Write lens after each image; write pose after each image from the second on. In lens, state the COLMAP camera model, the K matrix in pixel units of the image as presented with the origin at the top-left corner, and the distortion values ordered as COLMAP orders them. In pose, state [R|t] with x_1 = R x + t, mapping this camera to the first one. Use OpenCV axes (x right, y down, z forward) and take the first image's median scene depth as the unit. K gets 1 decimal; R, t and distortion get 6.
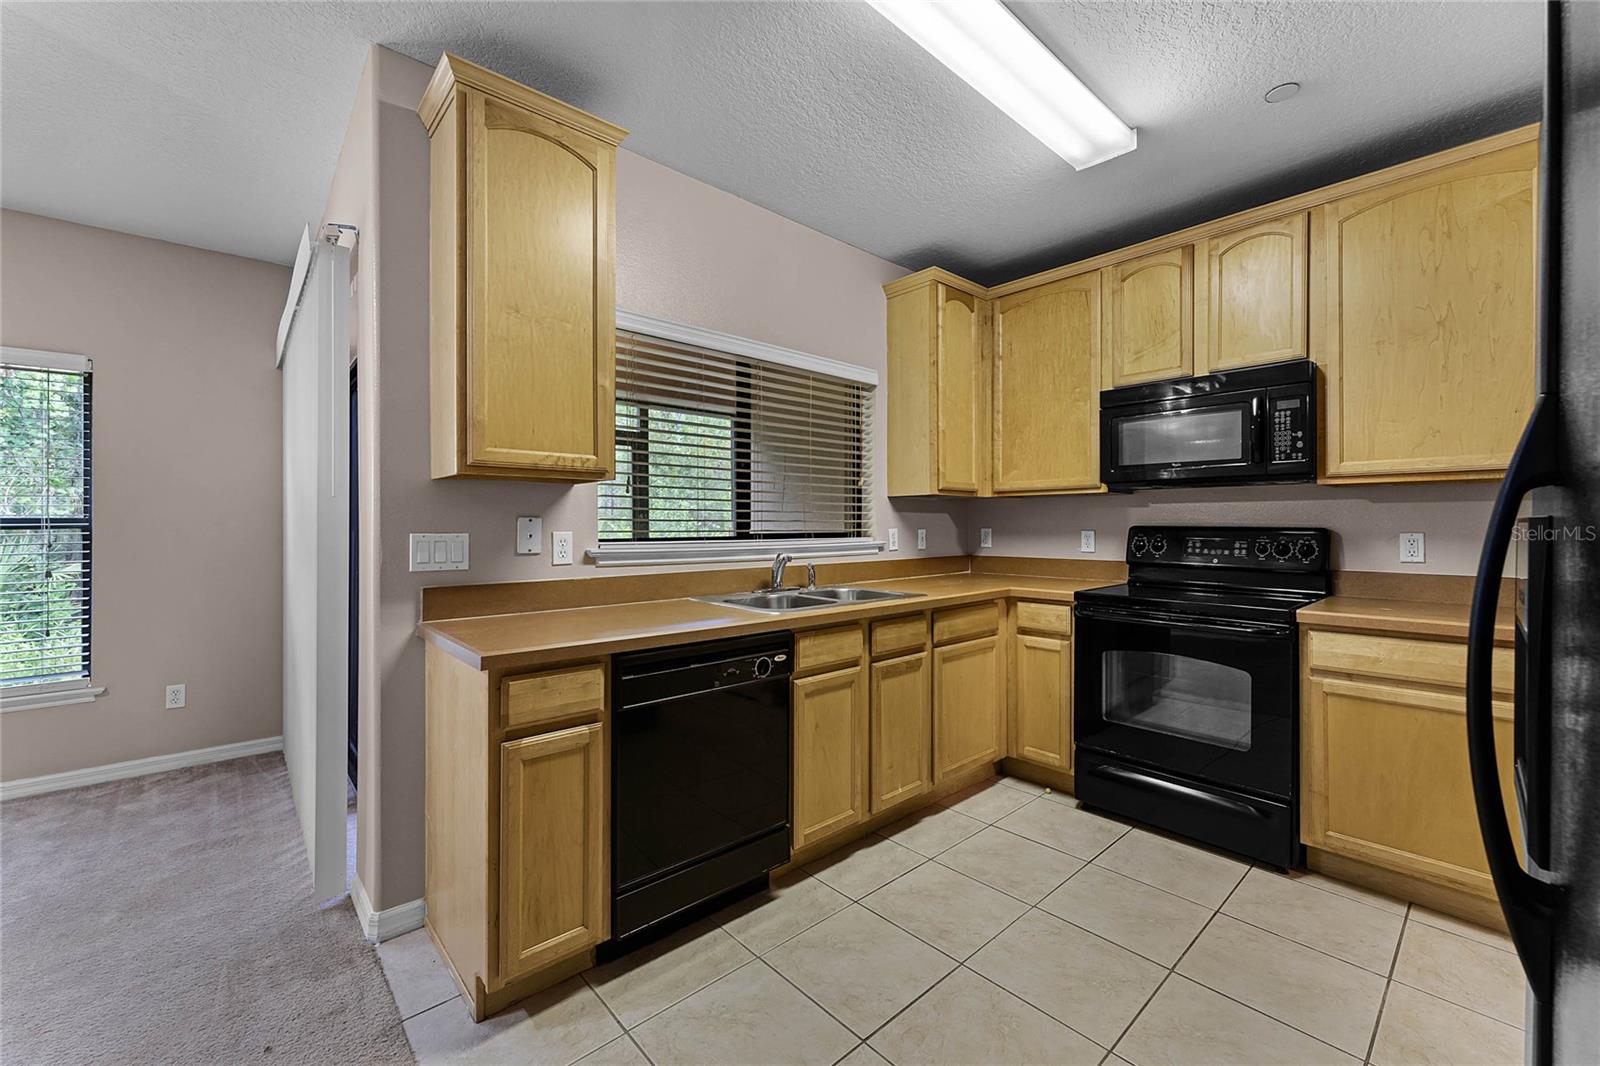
lens RADIAL K [[644.3, 0, 801.1], [0, 644.3, 523.4], [0, 0, 1]] dist [0.000816, 0.000110]
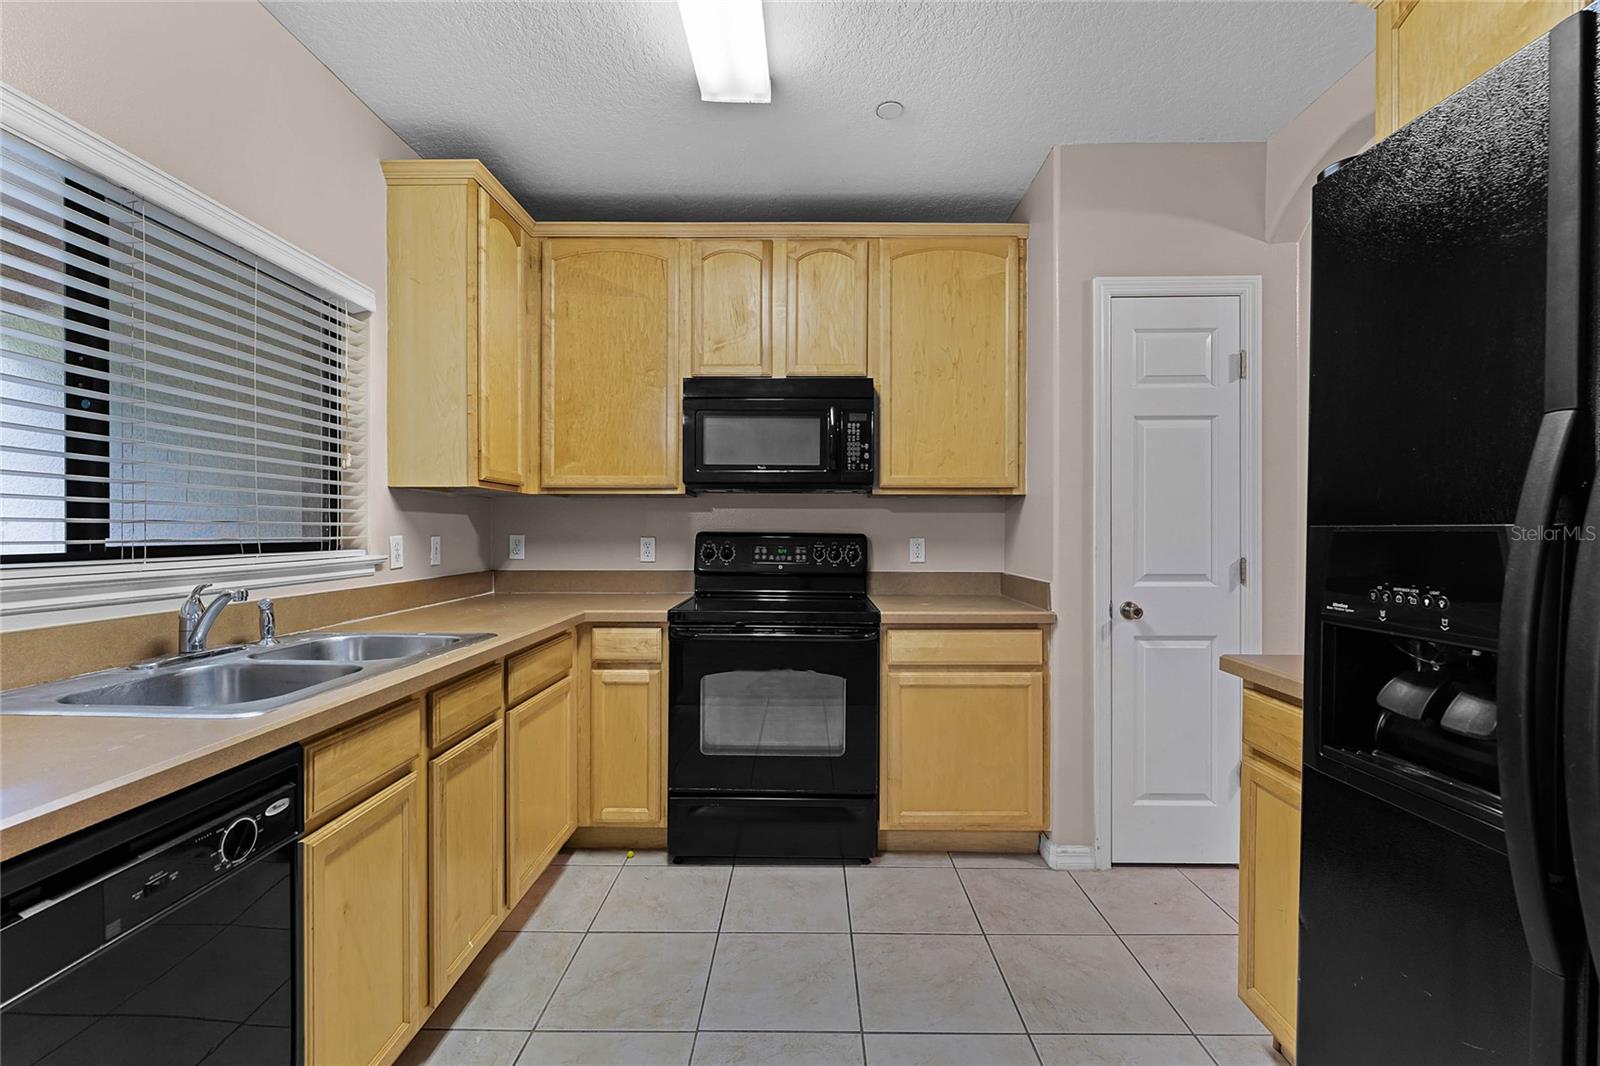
lens RADIAL K [[668.8, 0, 803.5], [0, 668.8, 535.1], [0, 0, 1]] dist [-0.002900, -0.000296]
pose [[0.676351, -0.003045, 0.736573, -0.102887], [-0.004200, 0.999959, 0.007990, 0.000243], [-0.736567, -0.008498, 0.676311, 0.290966]]
